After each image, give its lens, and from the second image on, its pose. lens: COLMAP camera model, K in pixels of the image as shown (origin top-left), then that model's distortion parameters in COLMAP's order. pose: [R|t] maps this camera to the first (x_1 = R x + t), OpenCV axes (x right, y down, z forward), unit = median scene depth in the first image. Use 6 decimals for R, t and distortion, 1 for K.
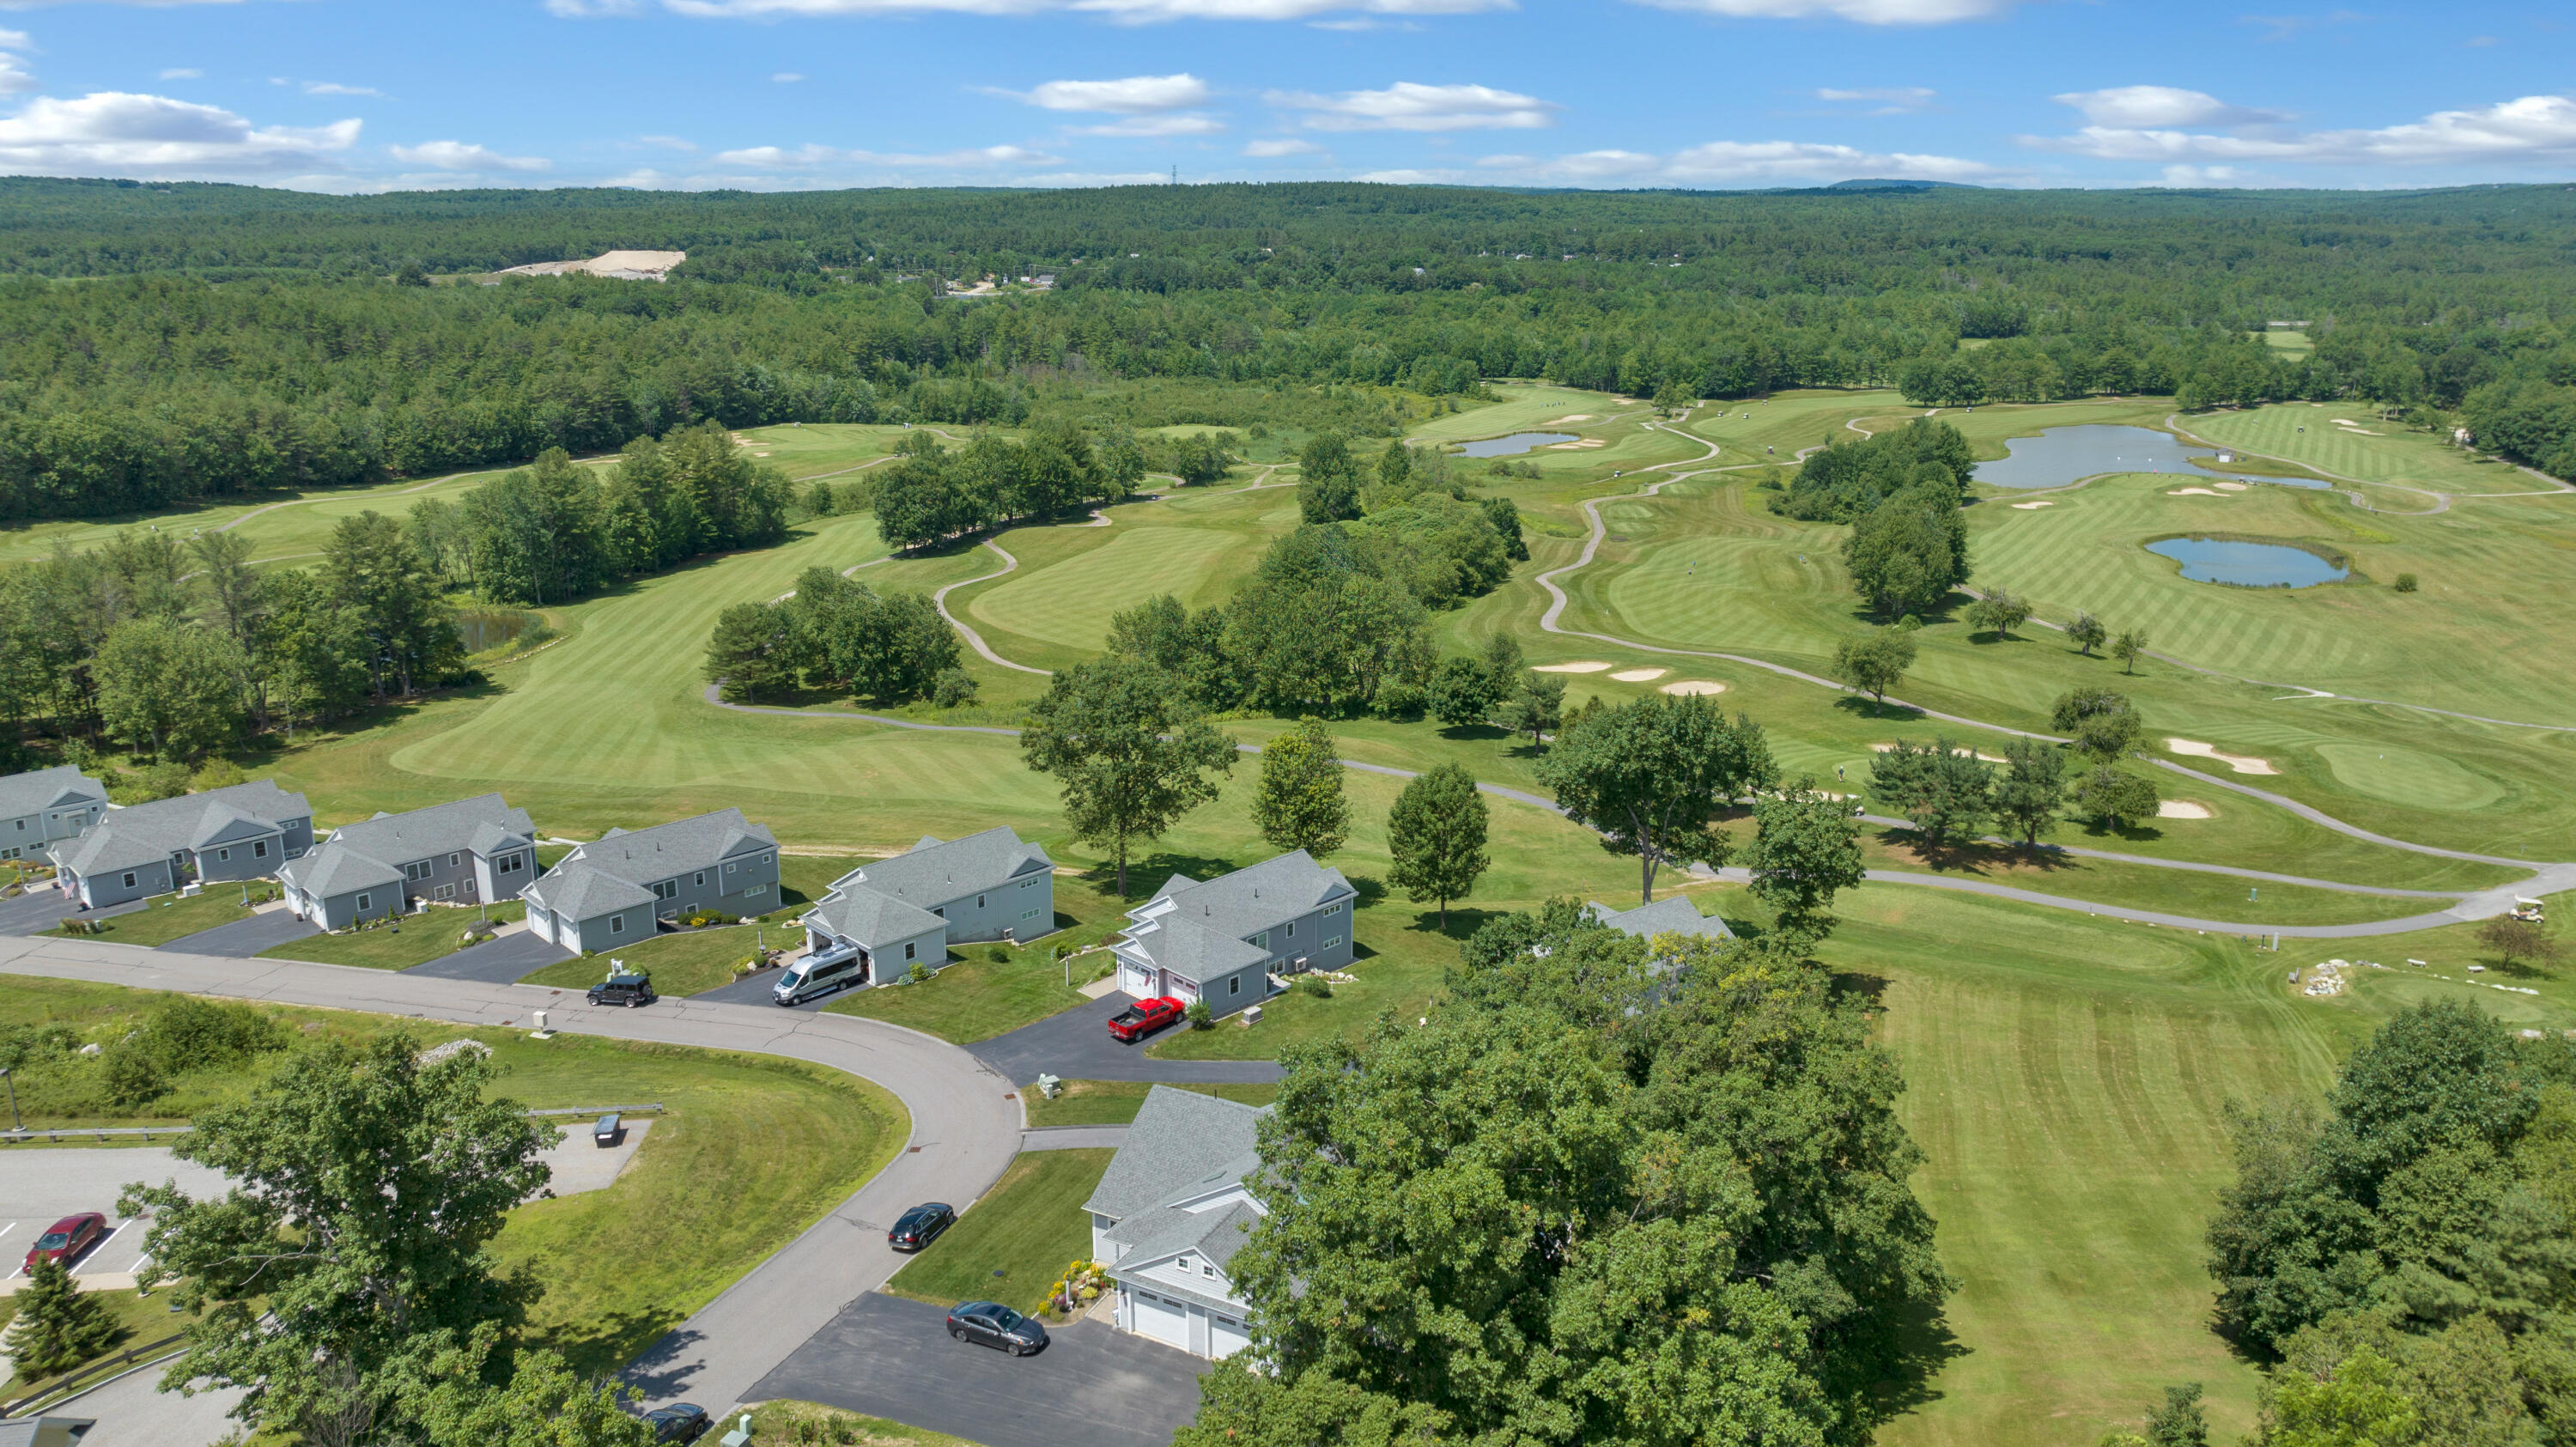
lens RADIAL K [[1813.8, 0, 1289.6], [0, 1813.8, 713.1], [0, 0, 1]] dist [-0.022525, 0.007150]
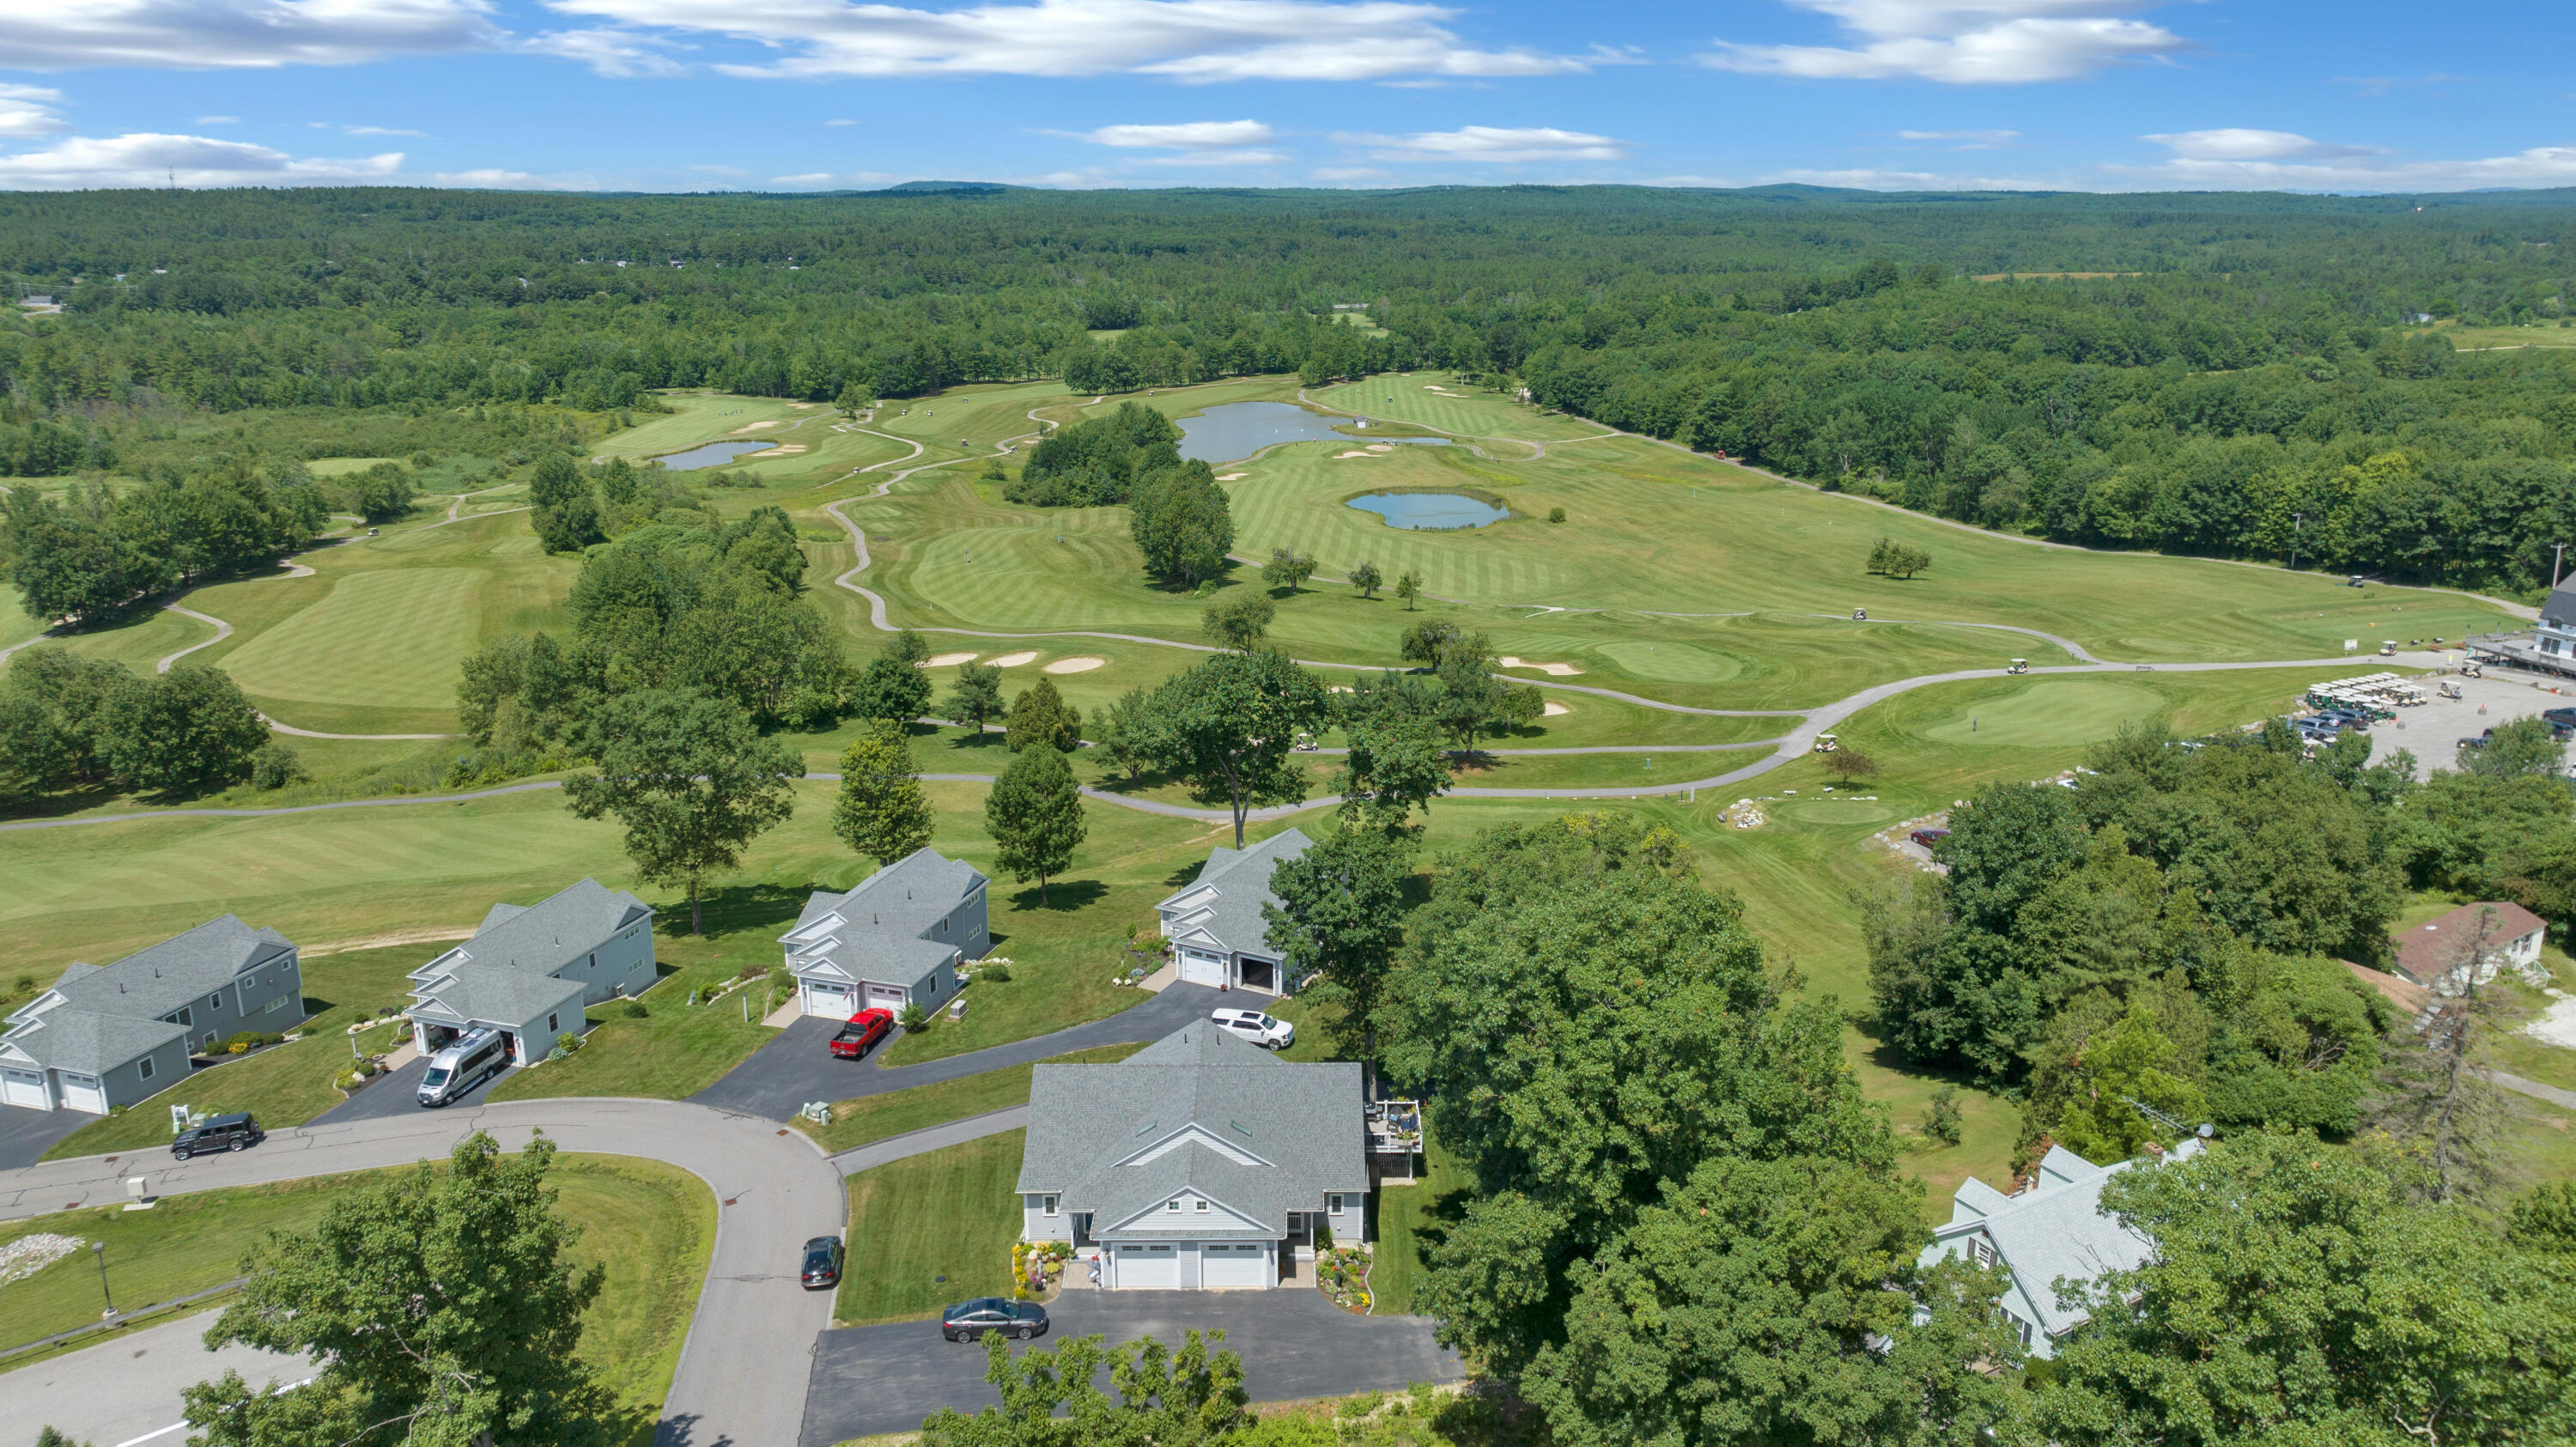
lens RADIAL K [[1813.8, 0, 1289.6], [0, 1813.8, 713.1], [0, 0, 1]] dist [-0.022525, 0.007150]
pose [[0.882294, -0.129984, 0.452395, -0.085751], [0.130448, 0.990991, 0.030327, -0.001046], [-0.452262, 0.032256, 0.891302, 0.002730]]
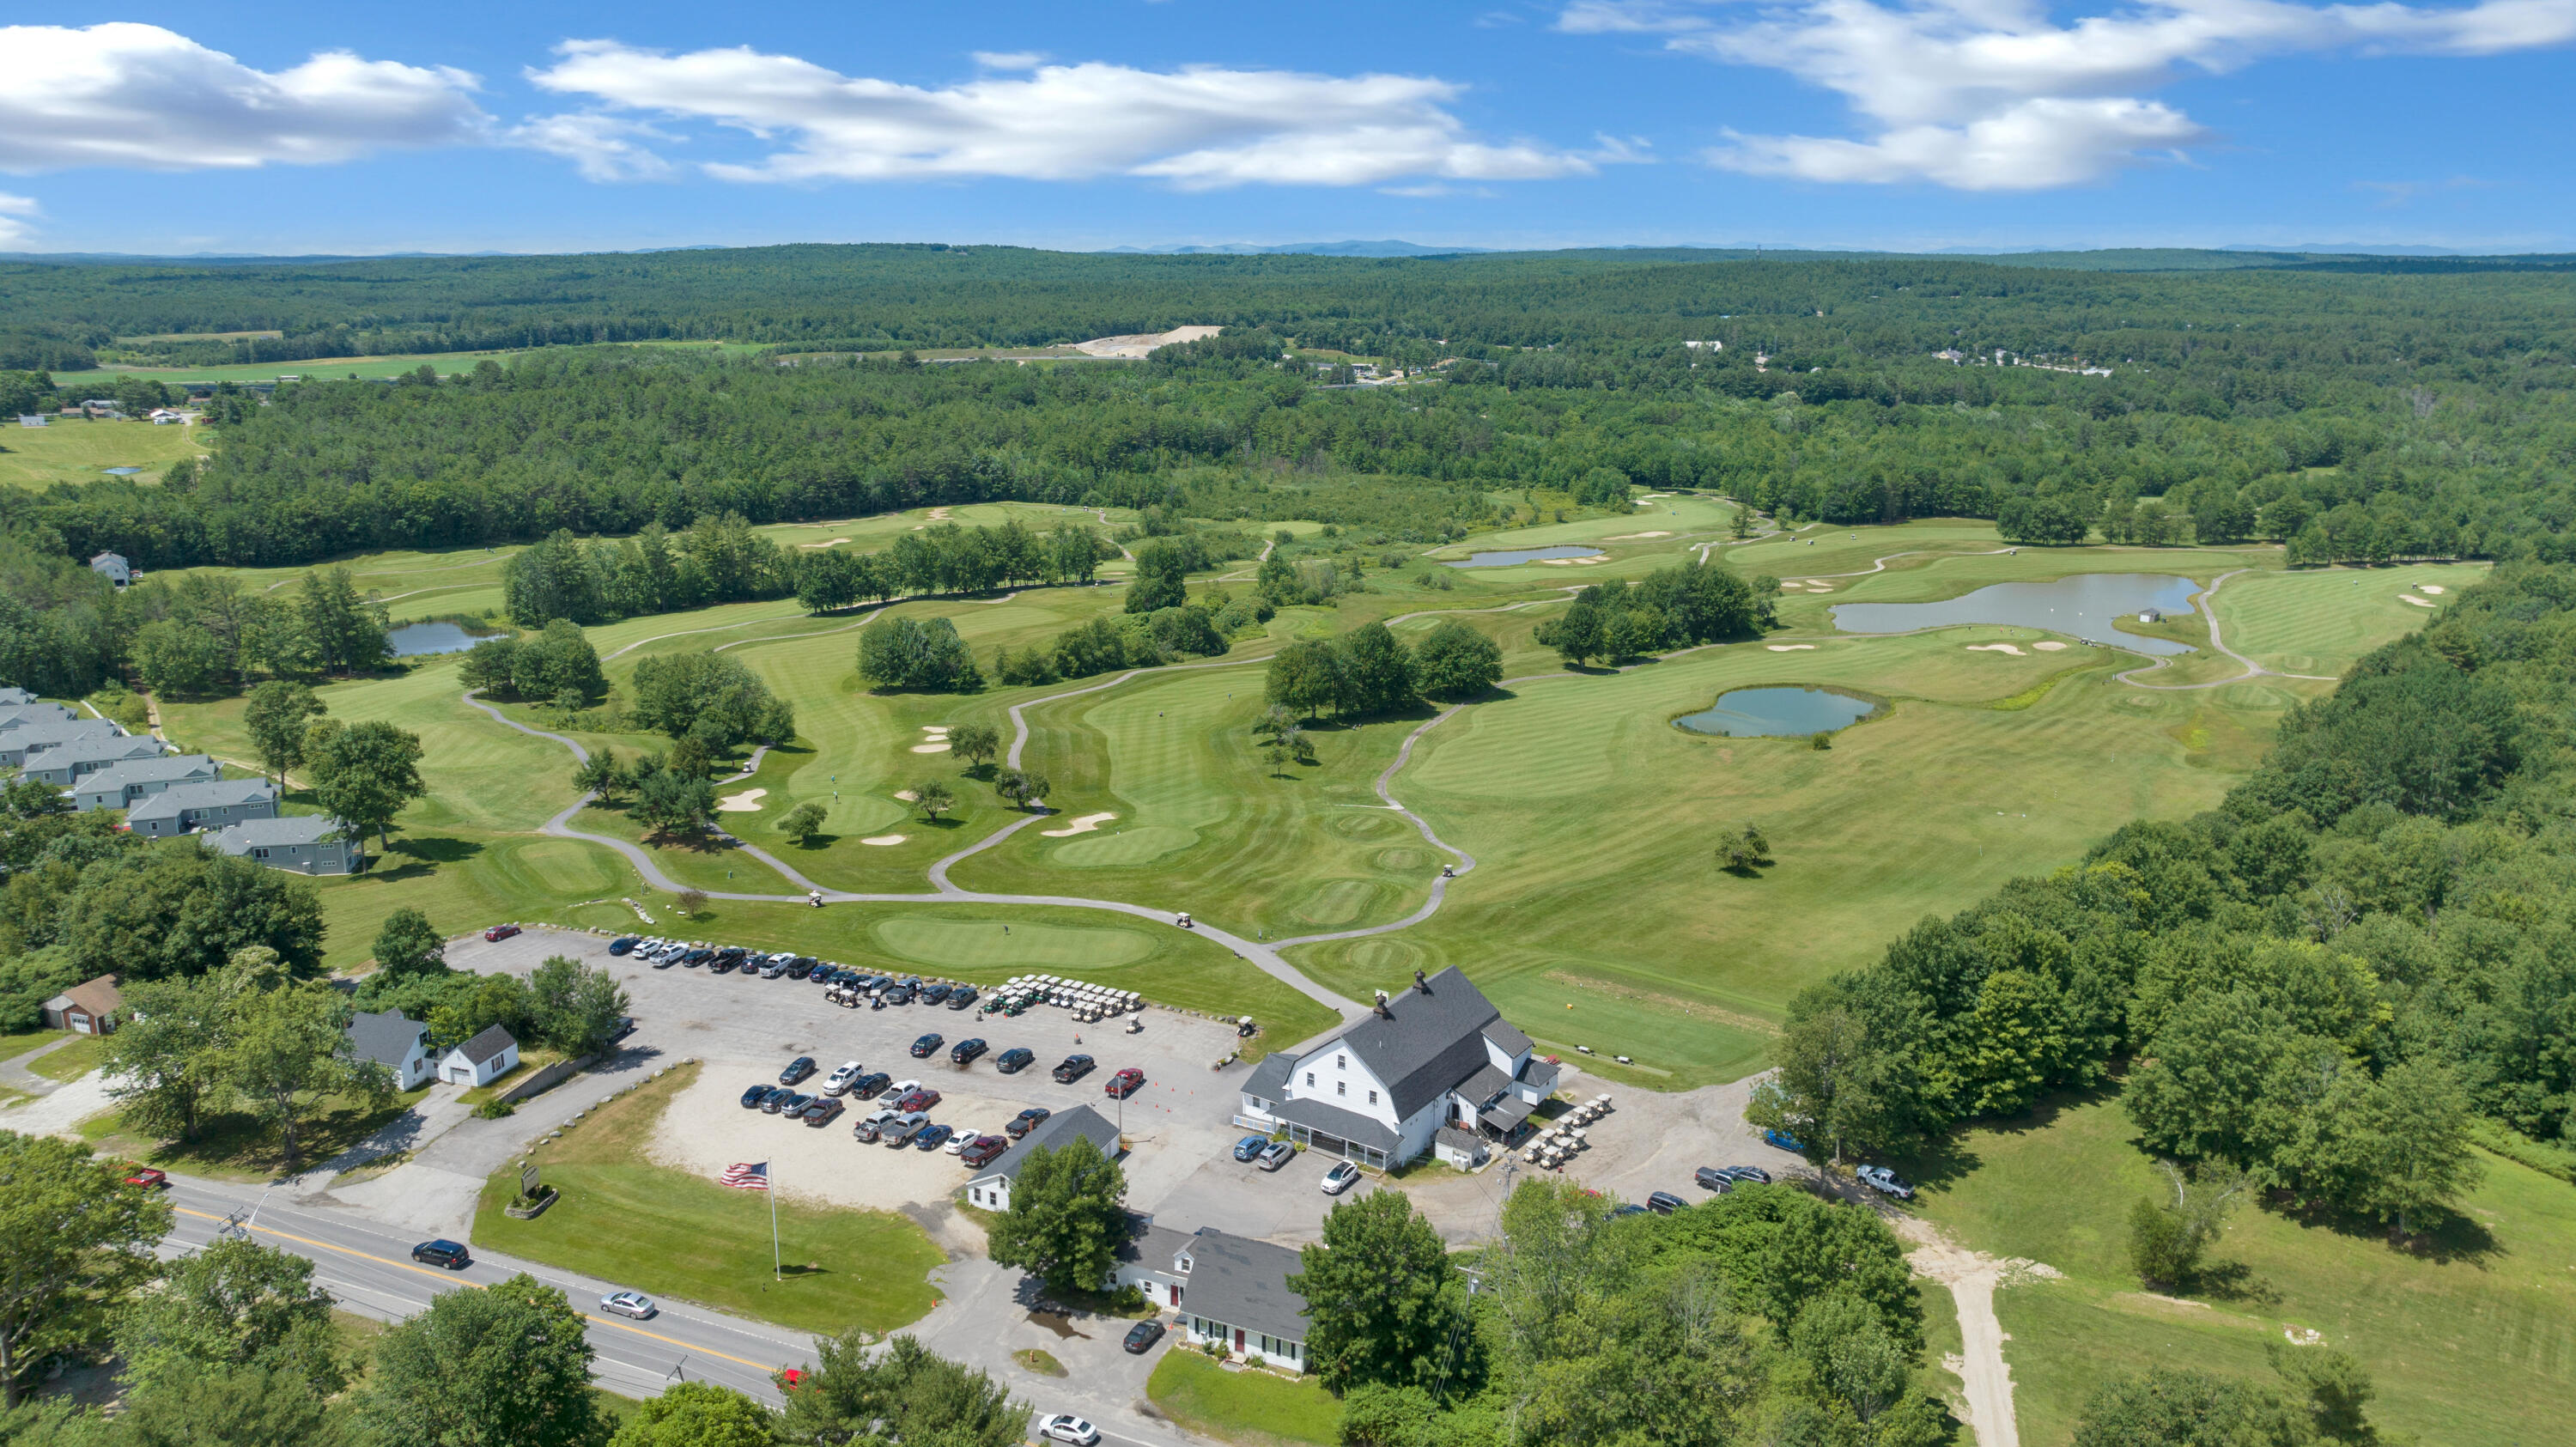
lens RADIAL K [[1813.8, 0, 1289.6], [0, 1813.8, 713.1], [0, 0, 1]] dist [-0.022525, 0.007150]
pose [[0.918691, 0.099934, -0.382126, 0.620691], [-0.110240, 0.993892, -0.005111, -0.039426], [0.379281, 0.046821, 0.924096, -0.157477]]
